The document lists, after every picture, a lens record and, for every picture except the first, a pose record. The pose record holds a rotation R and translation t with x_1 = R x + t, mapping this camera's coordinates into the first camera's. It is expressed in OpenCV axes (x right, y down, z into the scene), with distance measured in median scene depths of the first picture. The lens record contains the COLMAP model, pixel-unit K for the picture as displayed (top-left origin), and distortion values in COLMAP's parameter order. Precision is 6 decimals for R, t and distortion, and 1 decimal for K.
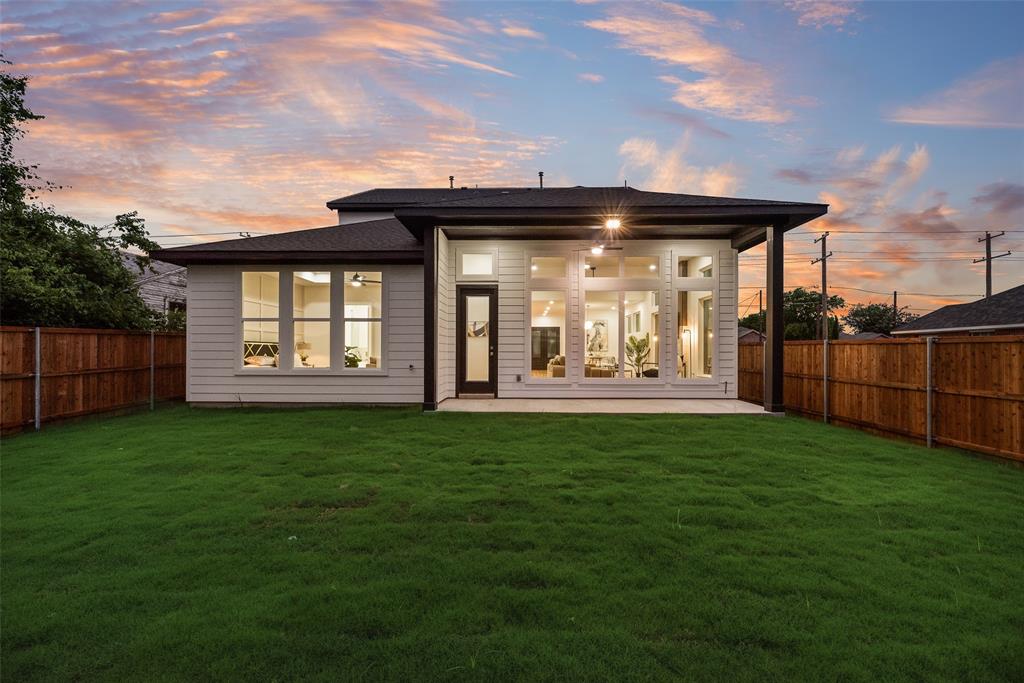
lens RADIAL K [[418.7, 0, 515.1], [0, 418.7, 342.4], [0, 0, 1]] dist [-0.000311, -0.000136]
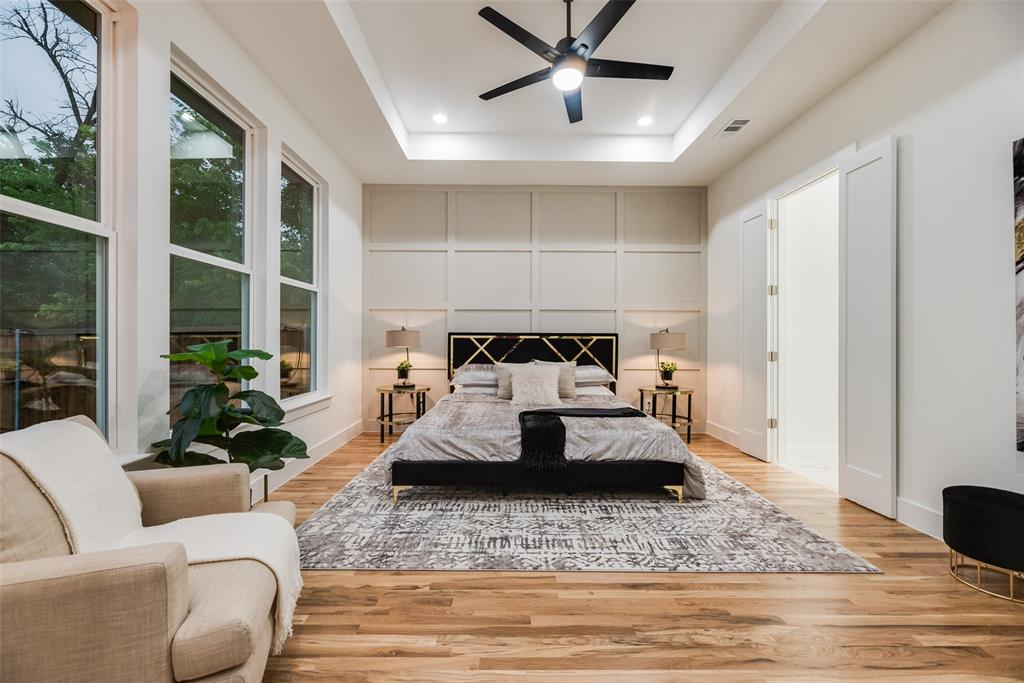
lens RADIAL K [[418.7, 0, 515.1], [0, 418.7, 342.4], [0, 0, 1]] dist [-0.000311, -0.000136]
pose [[0.028936, -0.004630, -0.999571, -0.152150], [0.014177, 0.999891, -0.004221, 0.010850], [0.999481, -0.014049, 0.028998, 1.000420]]
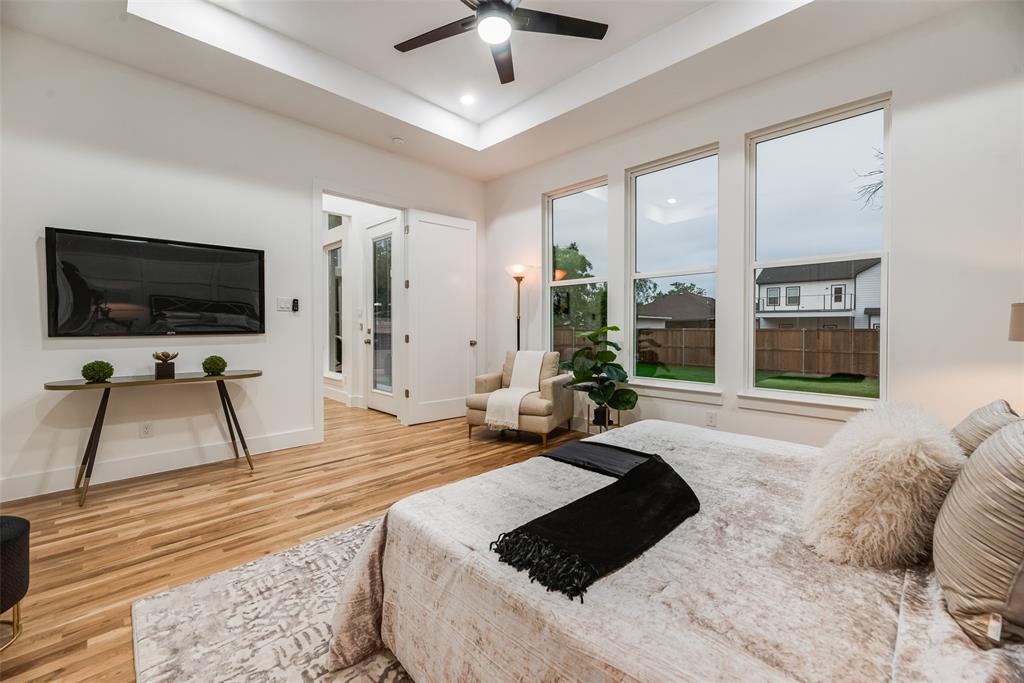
lens RADIAL K [[418.7, 0, 515.1], [0, 418.7, 342.4], [0, 0, 1]] dist [-0.000311, -0.000136]
pose [[-0.723092, -0.026541, 0.690242, -0.564967], [-0.015908, 0.999636, 0.021773, 0.014409], [-0.690569, 0.004763, -0.723251, 1.195077]]
